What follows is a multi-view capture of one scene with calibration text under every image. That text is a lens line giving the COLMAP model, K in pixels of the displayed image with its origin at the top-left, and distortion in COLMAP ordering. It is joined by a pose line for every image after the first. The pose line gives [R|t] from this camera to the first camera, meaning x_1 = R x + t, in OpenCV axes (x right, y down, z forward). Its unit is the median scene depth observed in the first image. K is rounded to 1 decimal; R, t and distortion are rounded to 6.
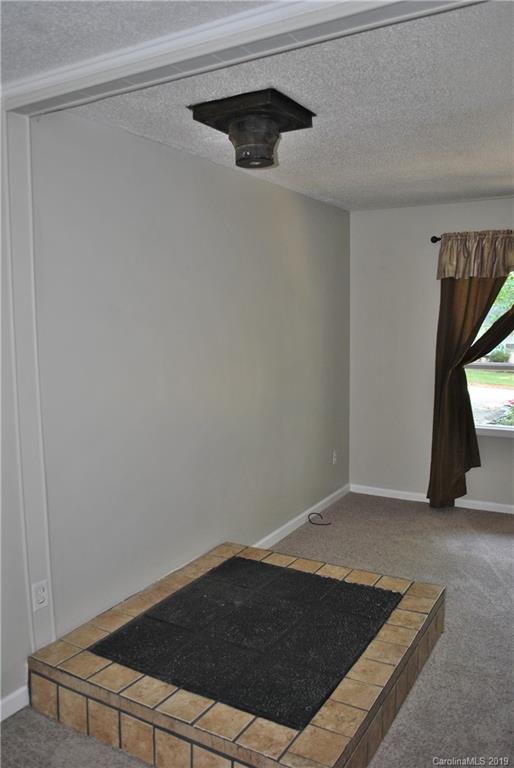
lens RADIAL K [[604.8, 0, 252.8], [0, 604.8, 377.5], [0, 0, 1]] dist [-0.079900, 0.007989]
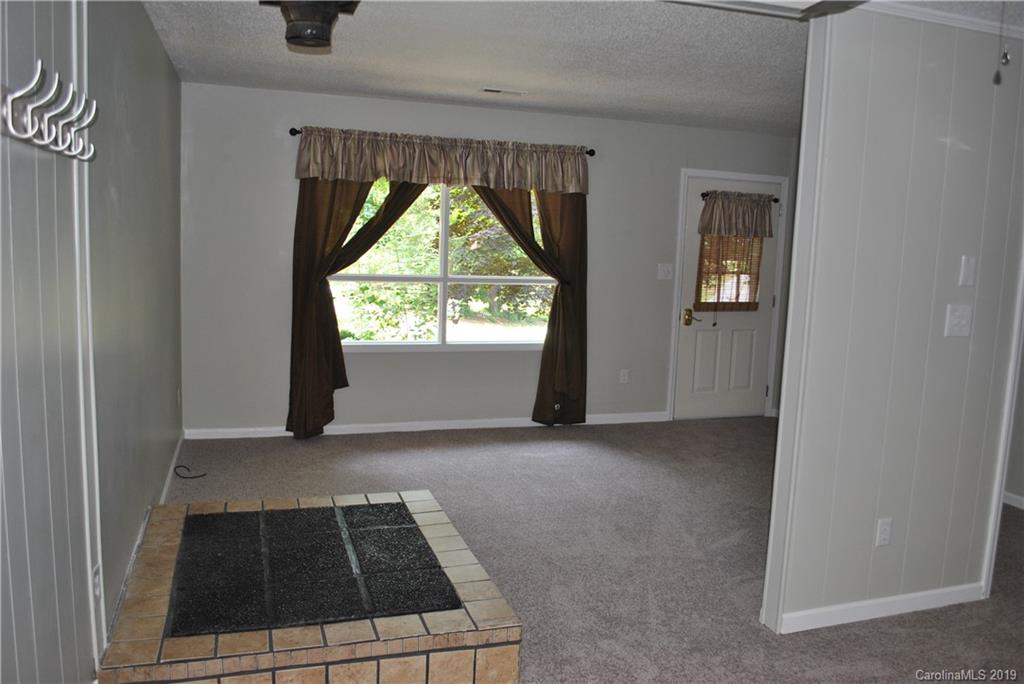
lens RADIAL K [[806.4, 0, 514.5], [0, 806.4, 340.8], [0, 0, 1]] dist [-0.079900, 0.007989]
pose [[0.654443, -0.061345, 0.753619, -0.389331], [0.026159, 0.997944, 0.058516, 0.013029], [-0.755659, -0.018581, 0.654702, -0.006231]]
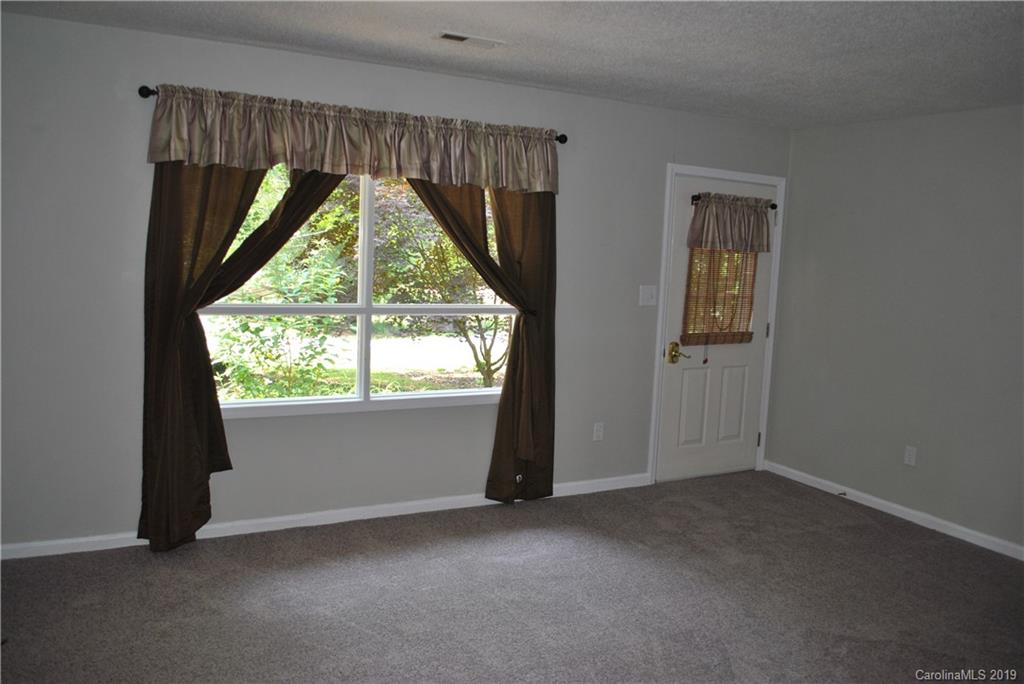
lens RADIAL K [[806.4, 0, 514.1], [0, 806.4, 338.4], [0, 0, 1]] dist [-0.079900, 0.007989]
pose [[0.510789, -0.060034, 0.857607, -0.183458], [0.030548, 0.998196, 0.051682, -0.022946], [-0.859163, -0.000200, 0.511702, 0.317877]]
